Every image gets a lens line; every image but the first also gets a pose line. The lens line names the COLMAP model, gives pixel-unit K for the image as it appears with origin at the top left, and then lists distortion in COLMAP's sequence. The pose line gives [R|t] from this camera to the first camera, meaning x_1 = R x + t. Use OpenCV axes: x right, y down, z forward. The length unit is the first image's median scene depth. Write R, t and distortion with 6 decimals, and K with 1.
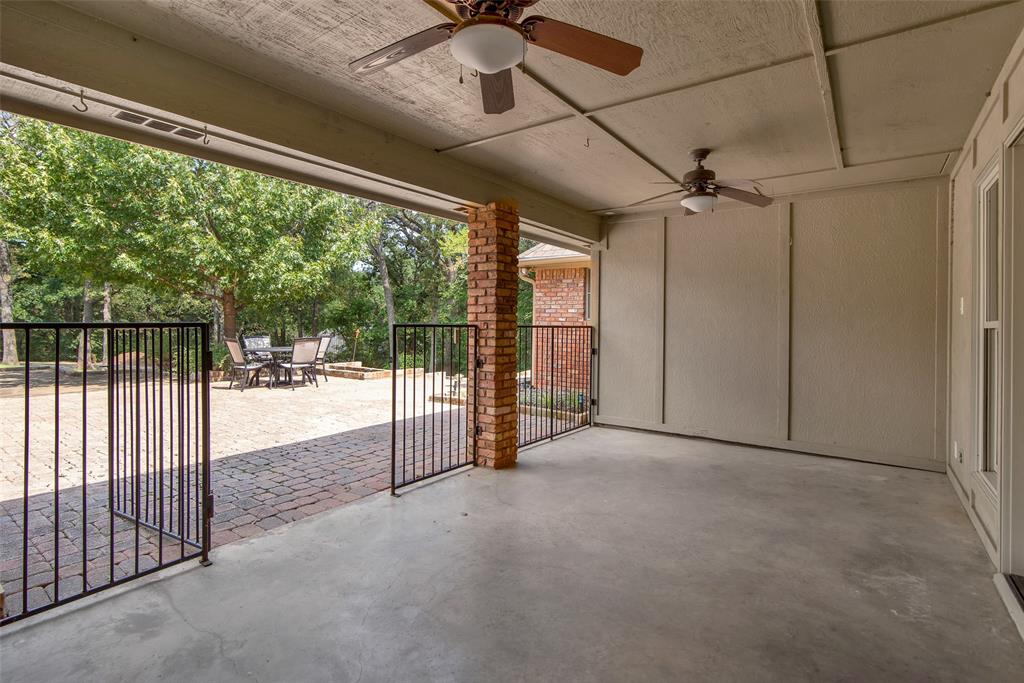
lens RADIAL K [[508.2, 0, 510.3], [0, 508.2, 323.3], [0, 0, 1]] dist [-0.003109, -0.001218]
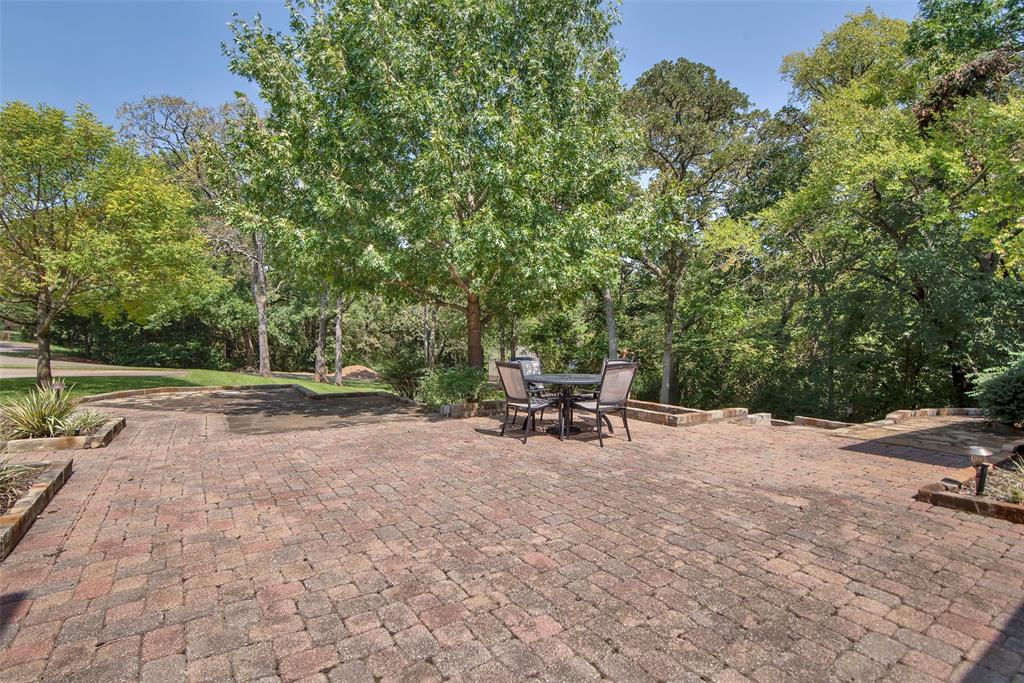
lens RADIAL K [[479.8, 0, 512.0], [0, 479.8, 341.5], [0, 0, 1]] dist [-0.000399, -0.000283]
pose [[0.950898, 0.004712, -0.309468, -0.325118], [-0.004262, 0.999989, 0.002130, 0.001465], [0.309475, -0.000706, 0.950907, 0.370194]]
